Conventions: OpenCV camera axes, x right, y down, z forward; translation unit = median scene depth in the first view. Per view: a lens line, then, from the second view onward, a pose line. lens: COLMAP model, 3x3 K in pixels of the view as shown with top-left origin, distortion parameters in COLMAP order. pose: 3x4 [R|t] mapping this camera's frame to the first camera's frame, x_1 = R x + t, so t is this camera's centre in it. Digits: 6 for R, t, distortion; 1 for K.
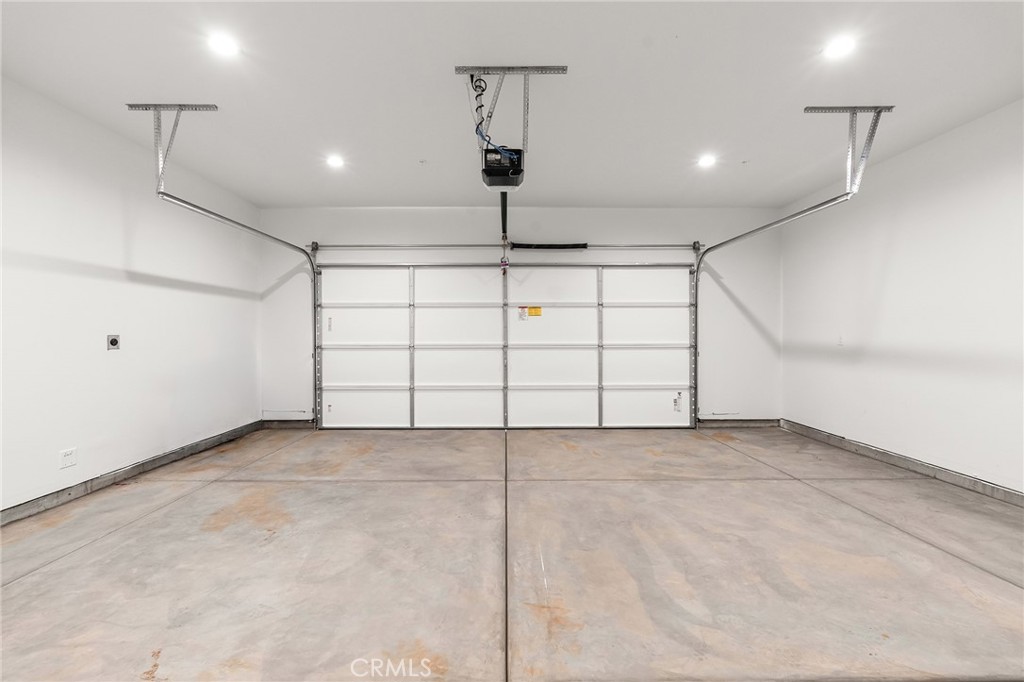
lens RADIAL K [[447.2, 0, 509.7], [0, 447.2, 342.4], [0, 0, 1]] dist [-0.008557, 0.000441]
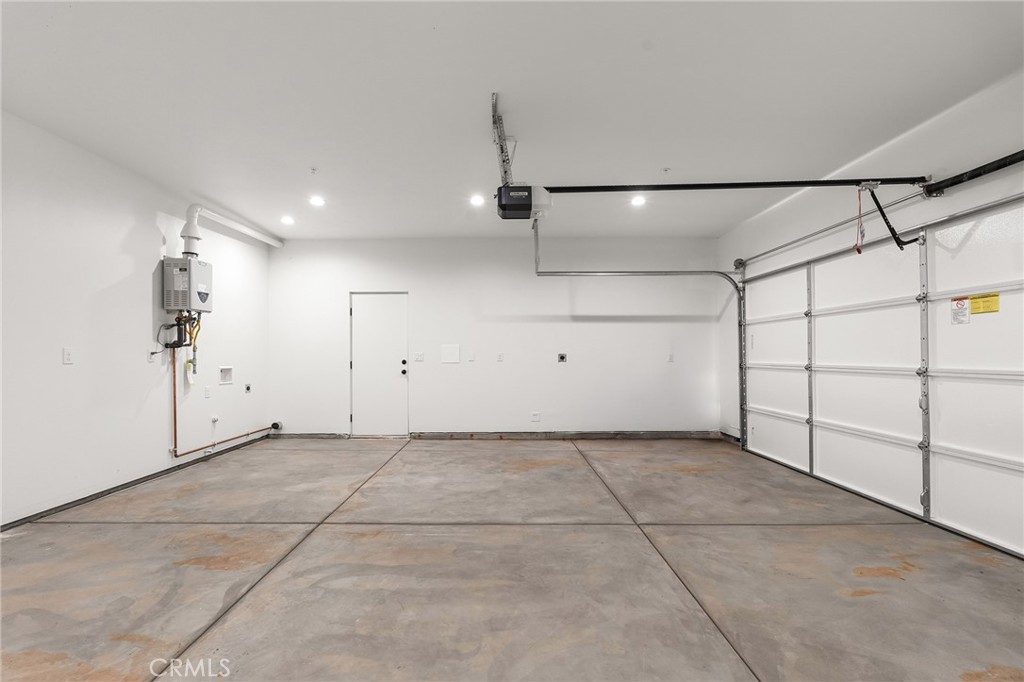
lens RADIAL K [[447.2, 0, 509.7], [0, 447.2, 342.4], [0, 0, 1]] dist [-0.008557, 0.000441]
pose [[0.015072, -0.026582, -0.999533, 0.833031], [-0.014763, 0.999532, -0.026805, -0.009619], [0.999777, 0.015160, 0.014672, 0.729126]]
